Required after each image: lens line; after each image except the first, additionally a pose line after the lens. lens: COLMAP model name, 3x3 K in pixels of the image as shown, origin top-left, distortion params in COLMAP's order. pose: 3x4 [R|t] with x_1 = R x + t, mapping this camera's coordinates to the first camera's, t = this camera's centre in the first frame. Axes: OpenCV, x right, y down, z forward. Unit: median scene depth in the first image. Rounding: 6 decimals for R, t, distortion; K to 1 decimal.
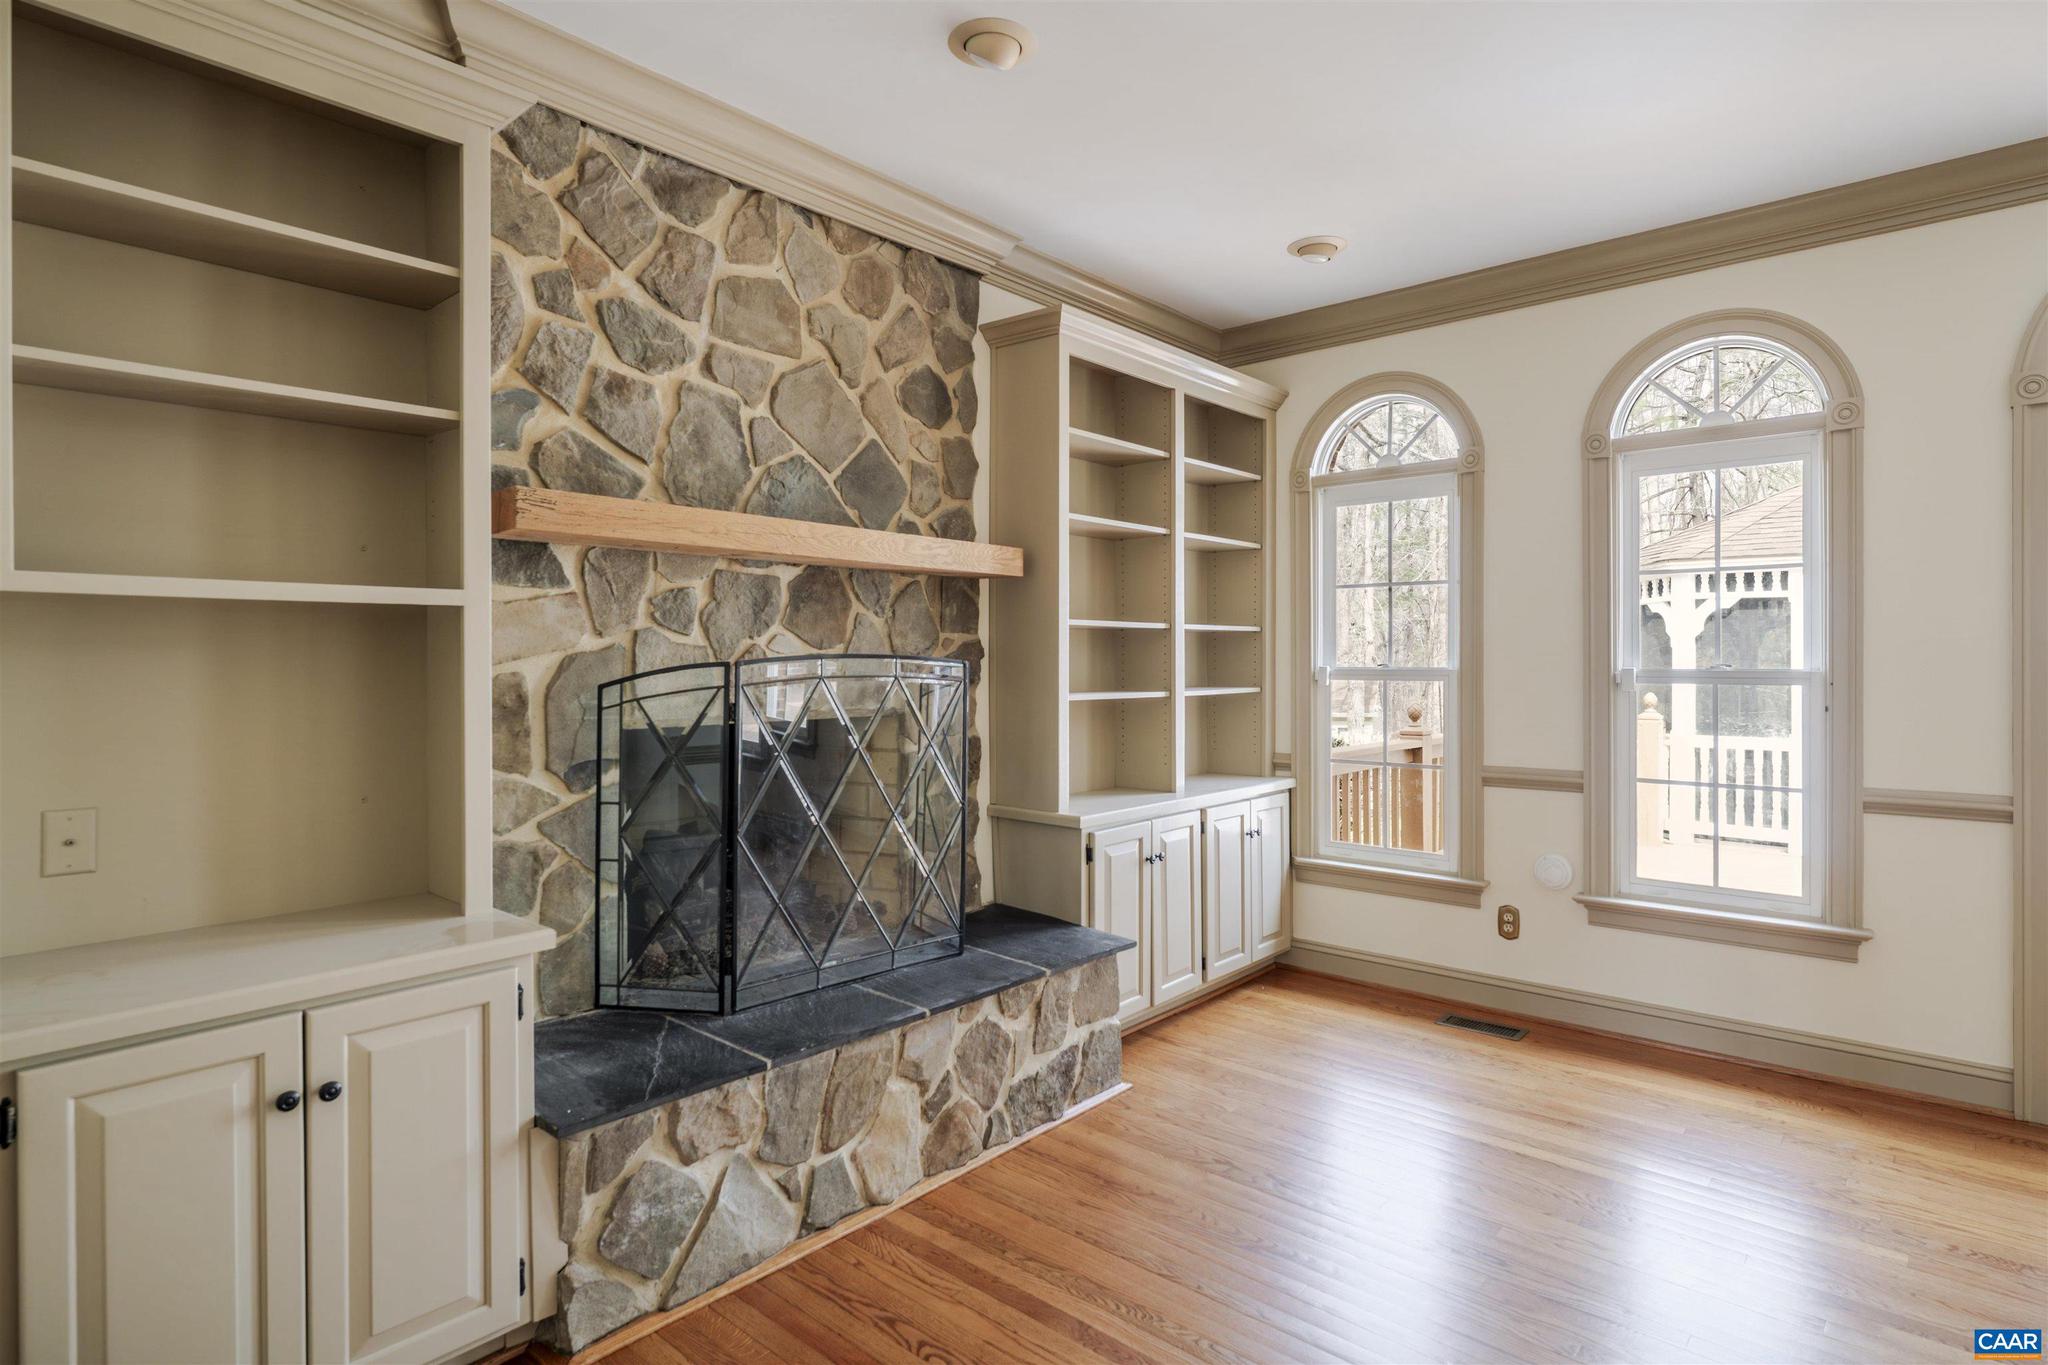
lens RADIAL K [[1067.8, 0, 1060.6], [0, 1067.8, 663.6], [0, 0, 1]] dist [-0.002998, 0.000219]
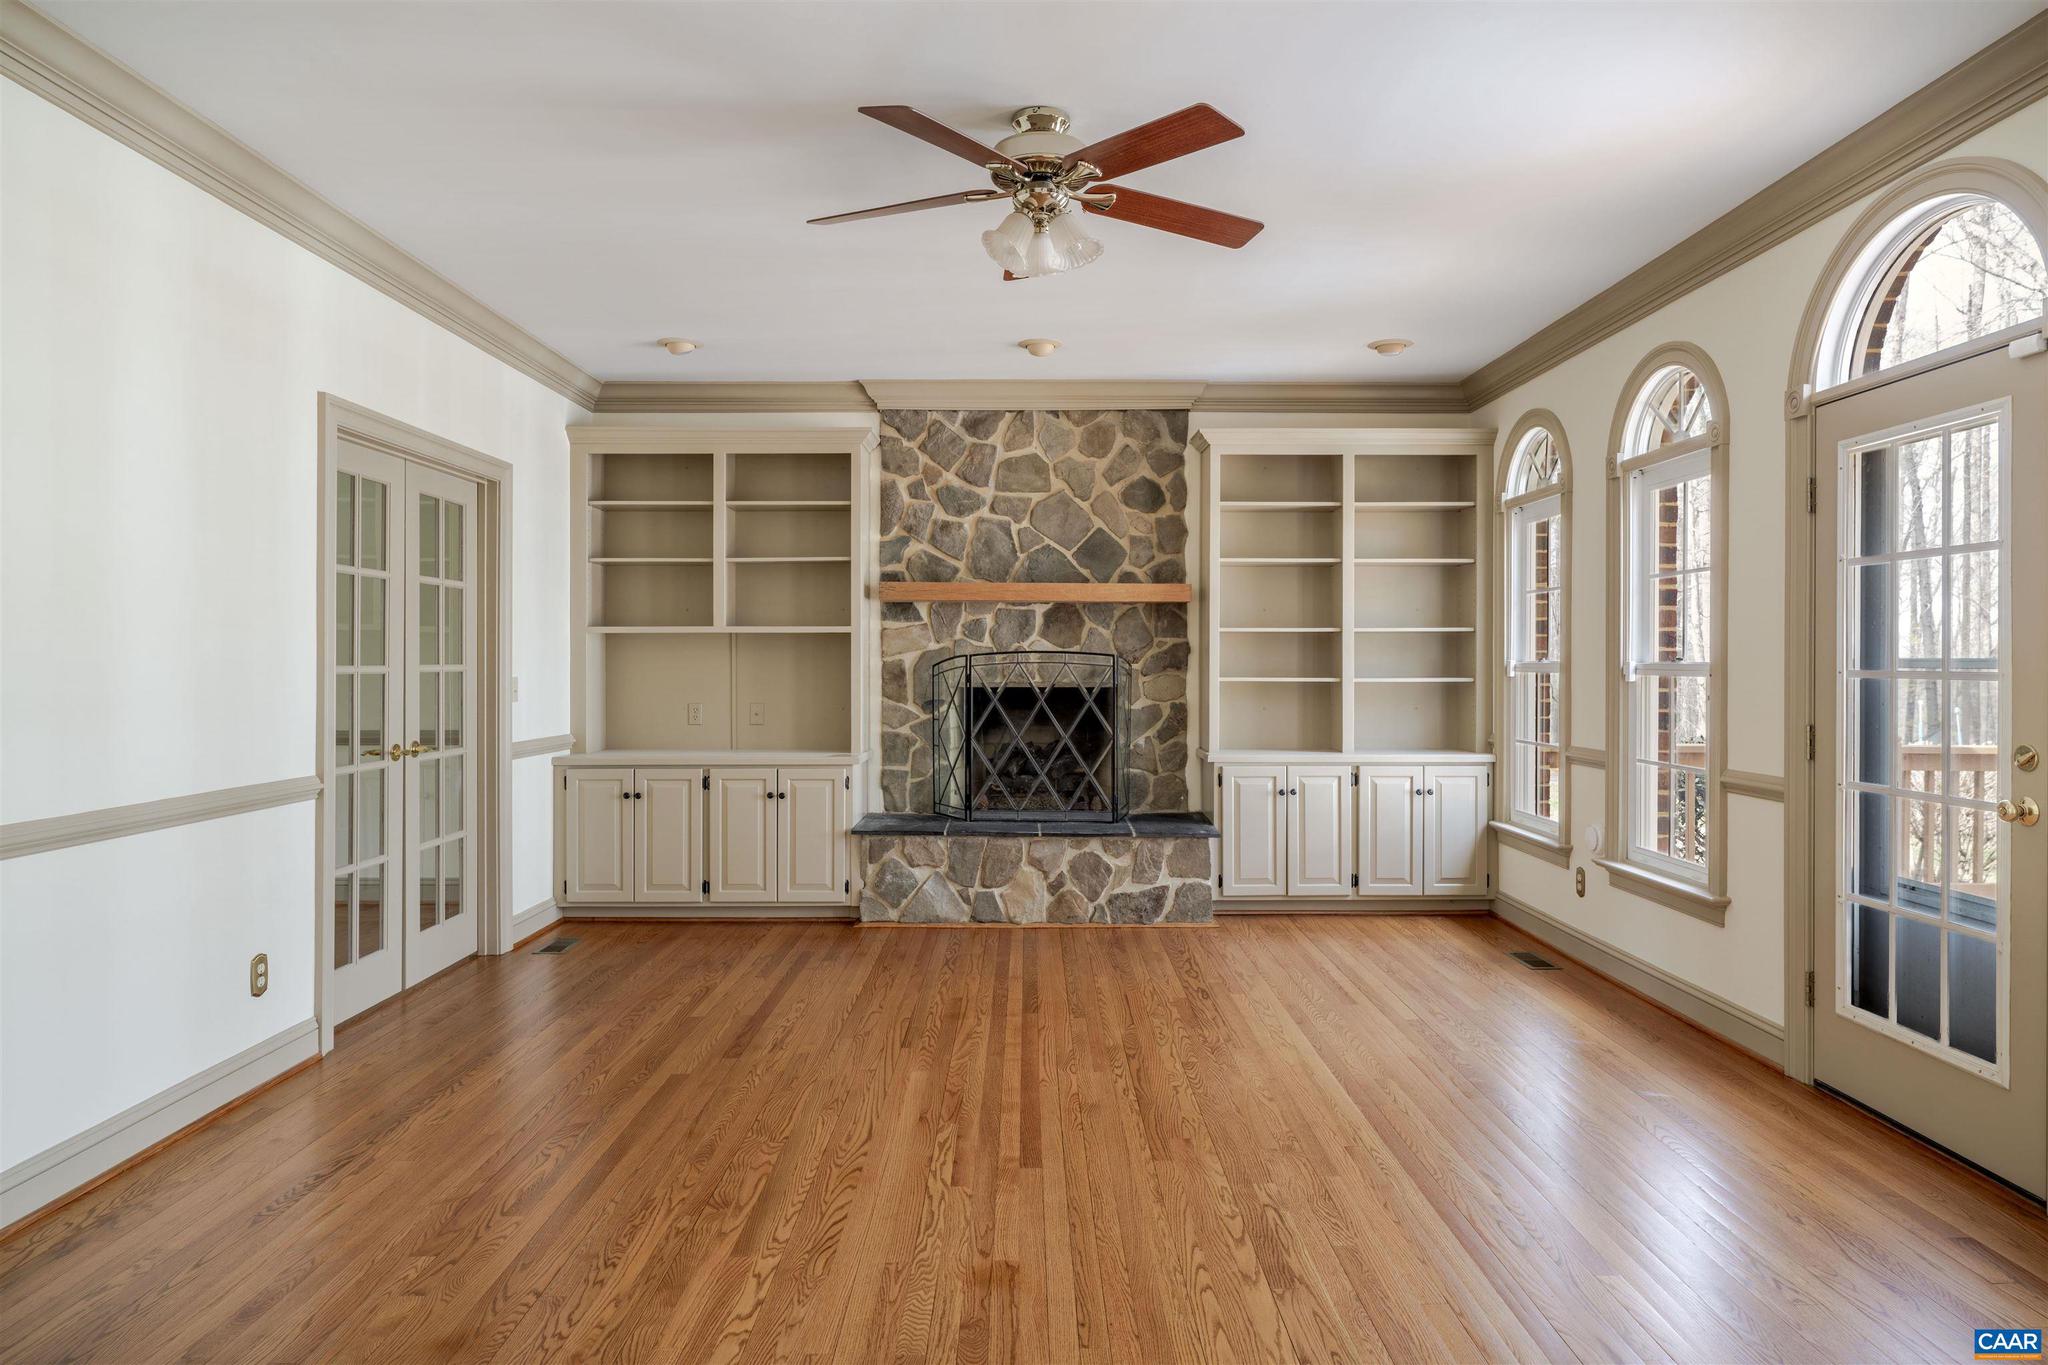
lens RADIAL K [[1164.1, 0, 1022.0], [0, 1164.1, 665.2], [0, 0, 1]] dist [-0.004944, 0.002136]
pose [[0.658419, 0.007261, -0.752617, 1.367361], [-0.005053, 0.999974, 0.005227, 0.005885], [0.752635, 0.000362, 0.658438, -0.403122]]
